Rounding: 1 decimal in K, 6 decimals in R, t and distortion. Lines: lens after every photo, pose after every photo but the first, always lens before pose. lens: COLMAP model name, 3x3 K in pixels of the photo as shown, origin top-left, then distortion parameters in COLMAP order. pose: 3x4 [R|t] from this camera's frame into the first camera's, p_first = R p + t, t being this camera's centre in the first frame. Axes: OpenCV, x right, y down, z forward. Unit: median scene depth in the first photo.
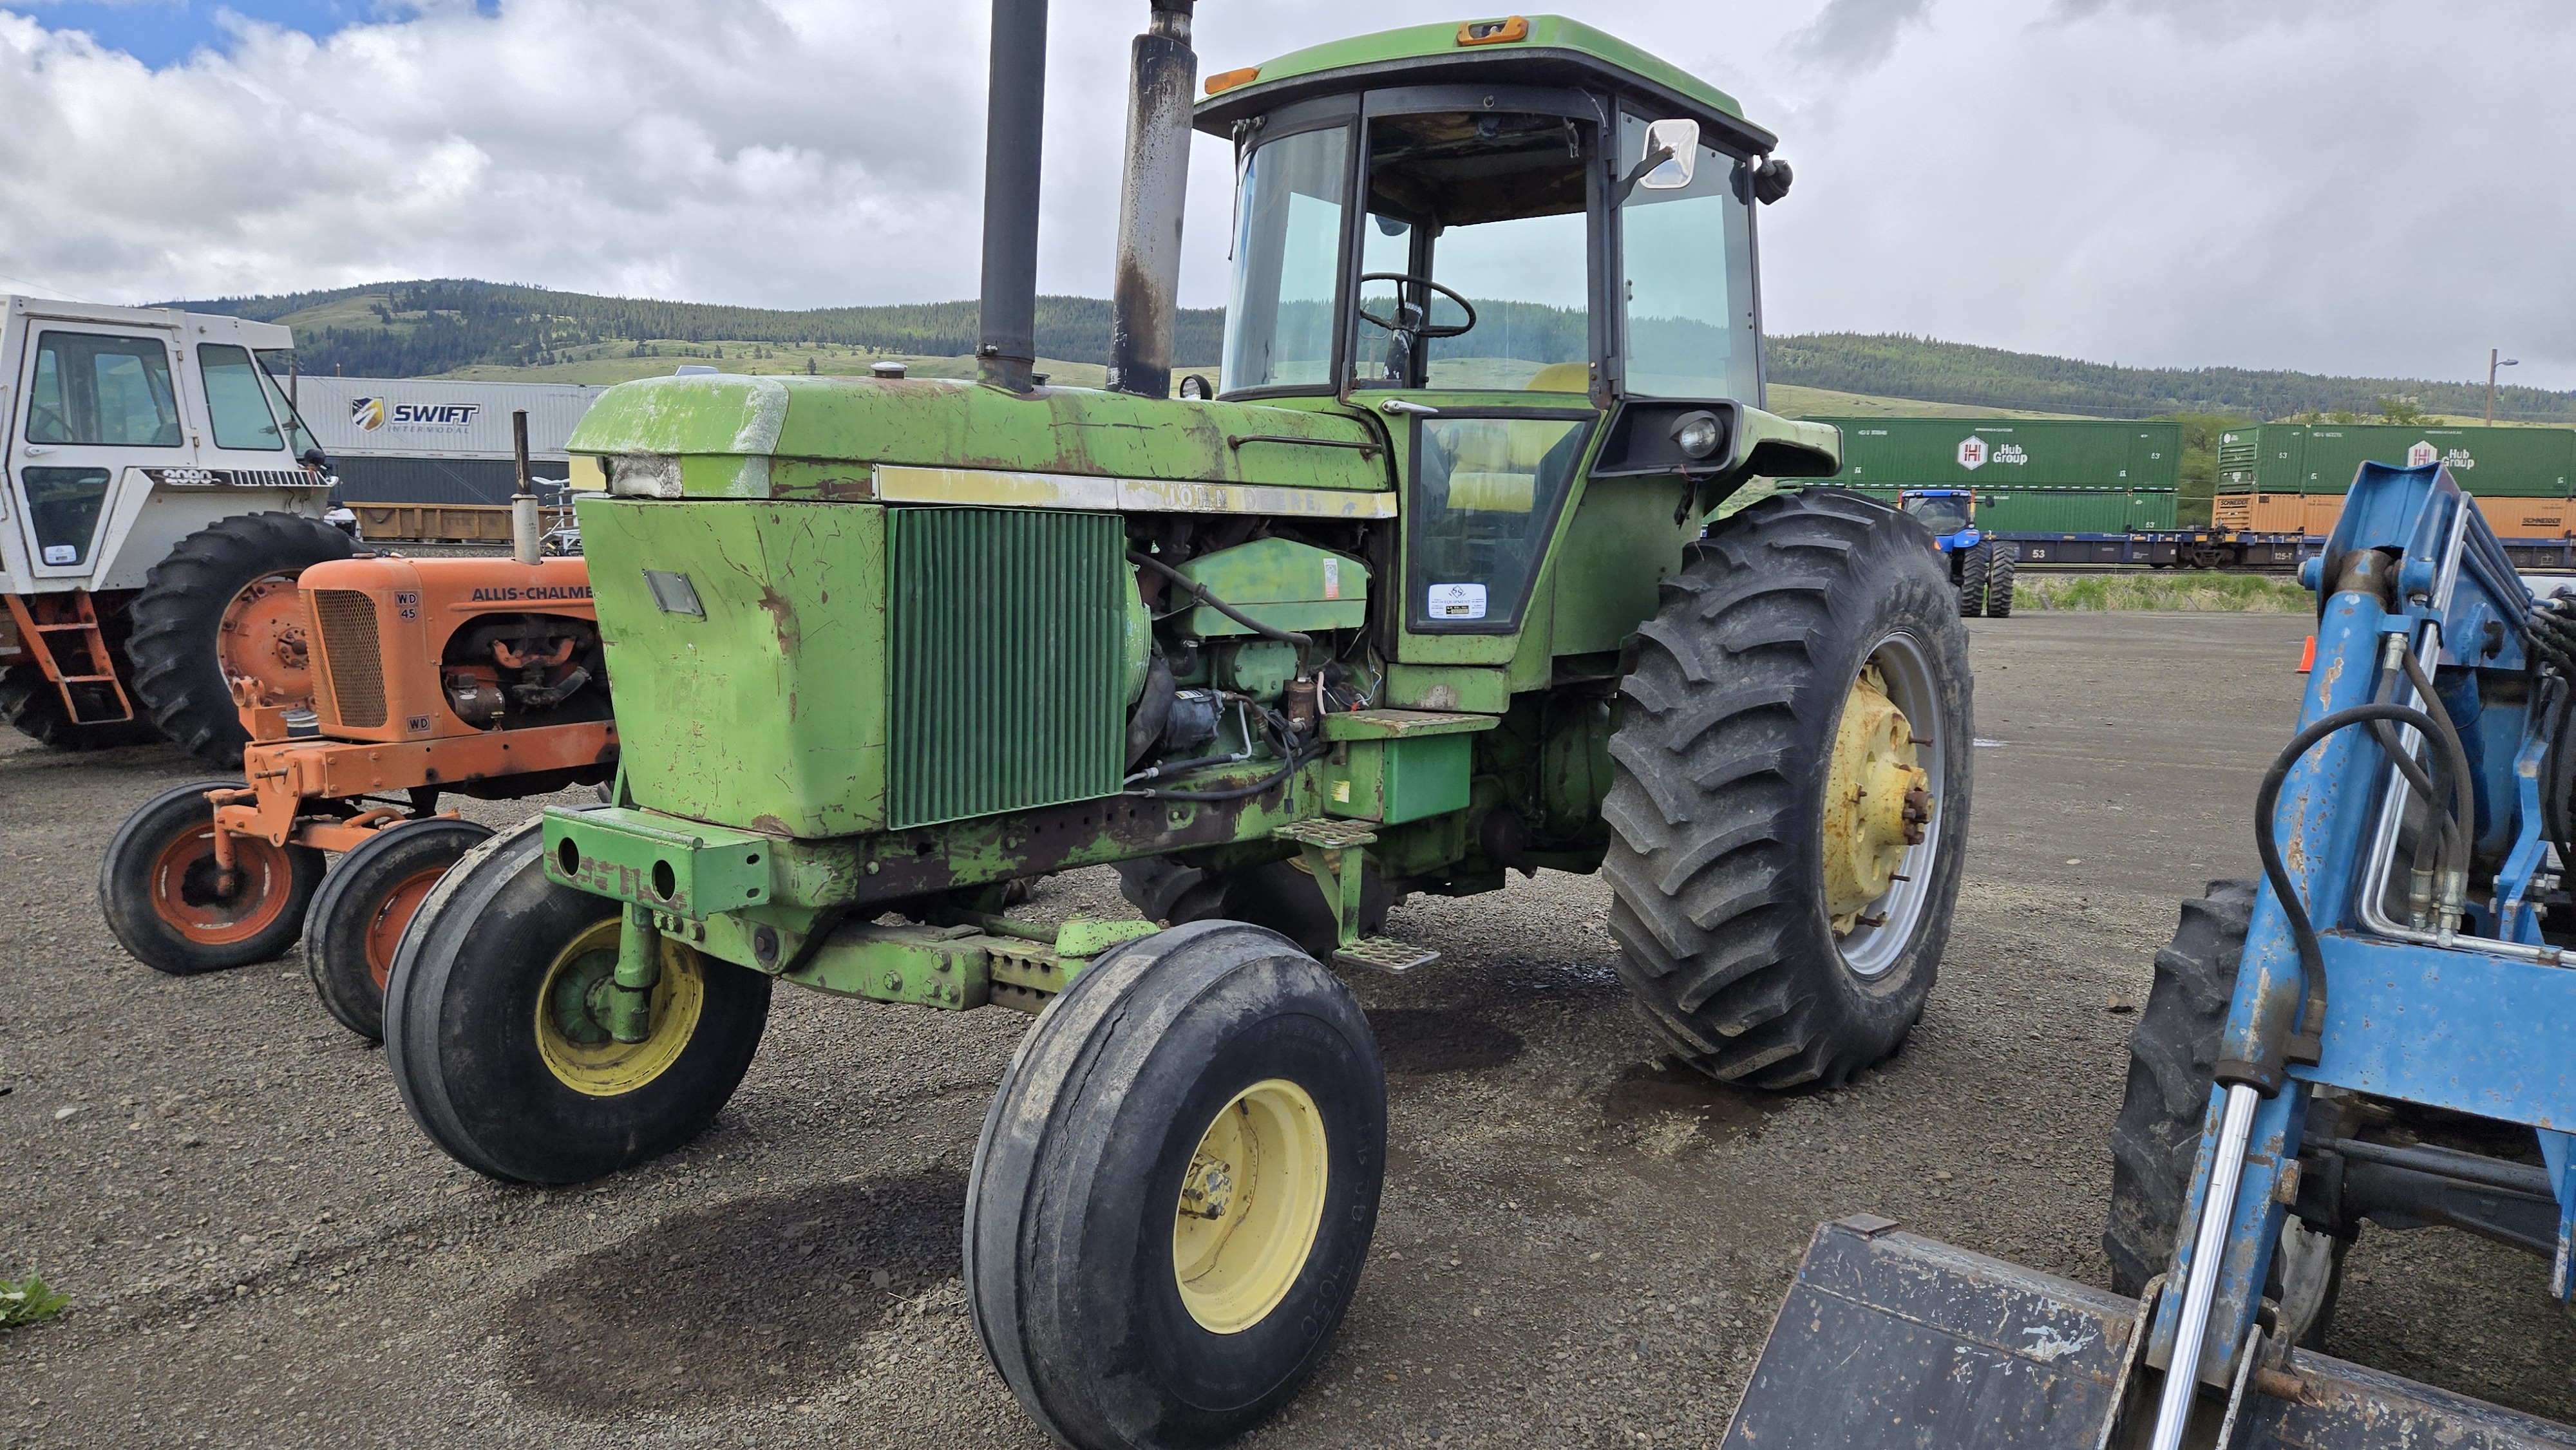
lens RADIAL K [[1698.3, 0, 1288.0], [0, 1698.3, 725.0], [0, 0, 1]] dist [0.086698, -0.076884]
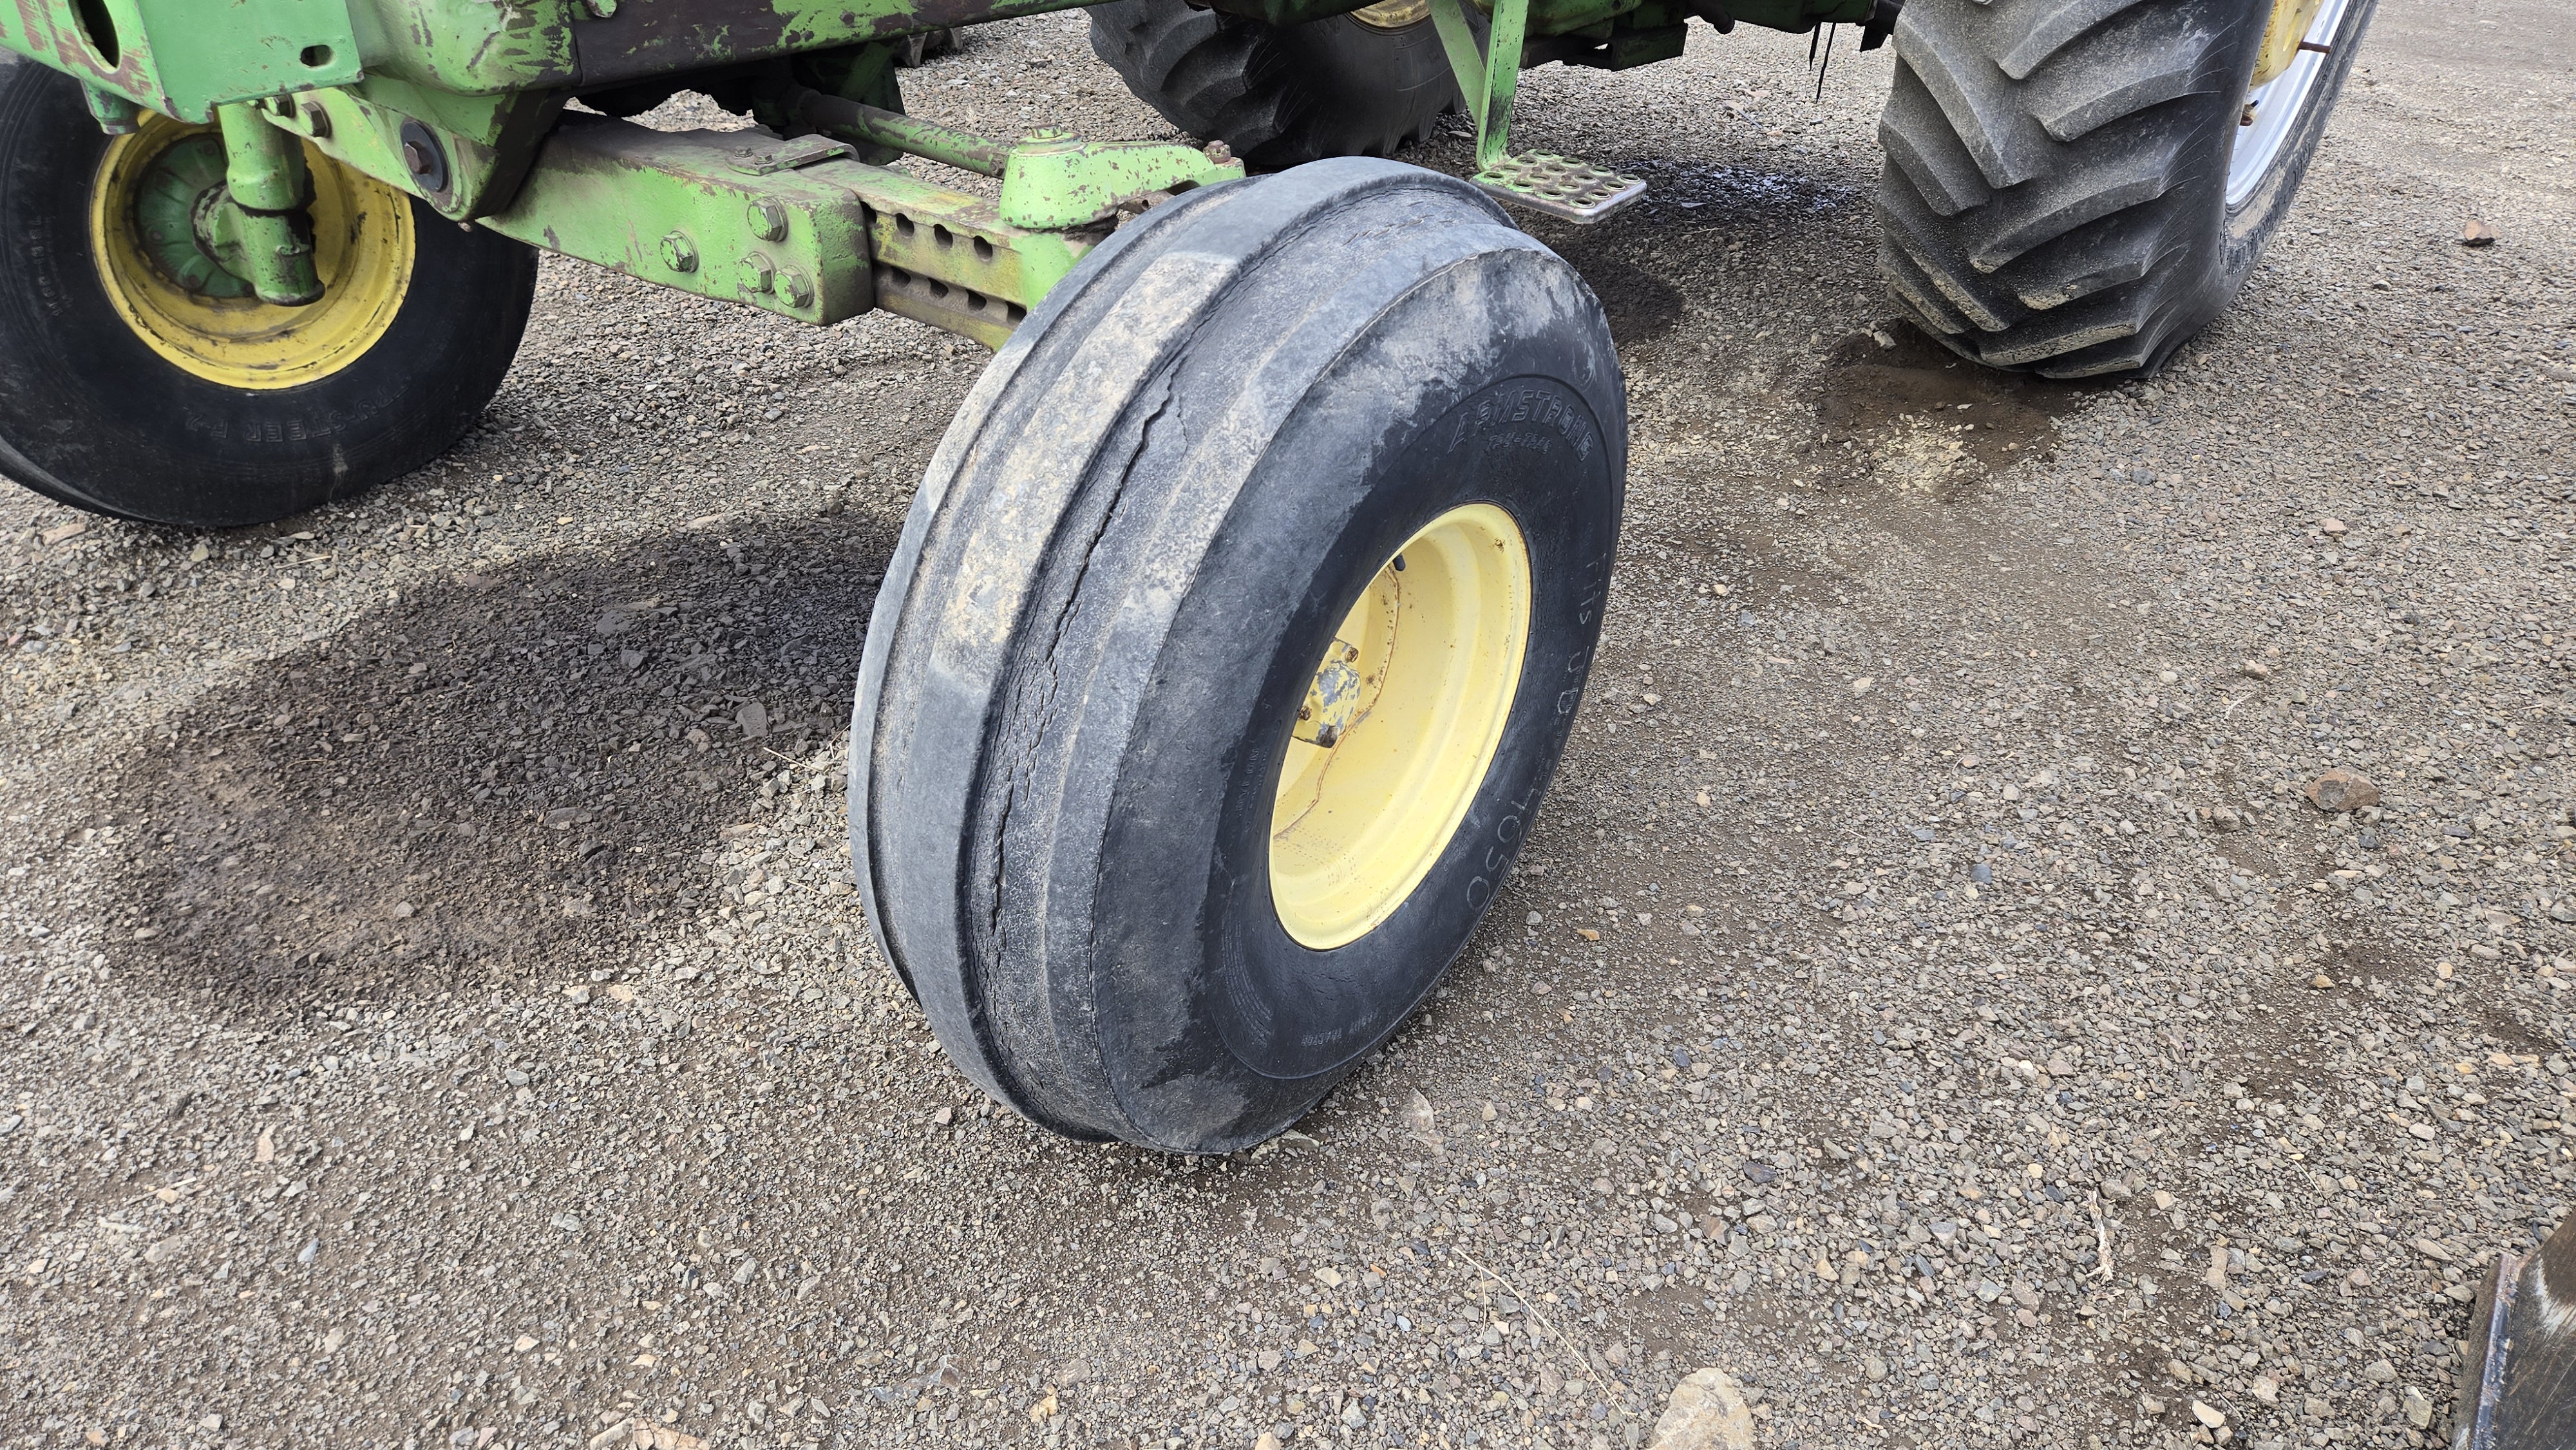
lens RADIAL K [[1665.1, 0, 1275.3], [0, 1665.1, 735.3], [0, 0, 1]] dist [0.092270, -0.081963]
pose [[0.999584, 0.014934, 0.024659, -0.066940], [-0.024839, 0.880317, 0.473735, 0.035181], [-0.014633, -0.474150, 0.880322, 0.497414]]
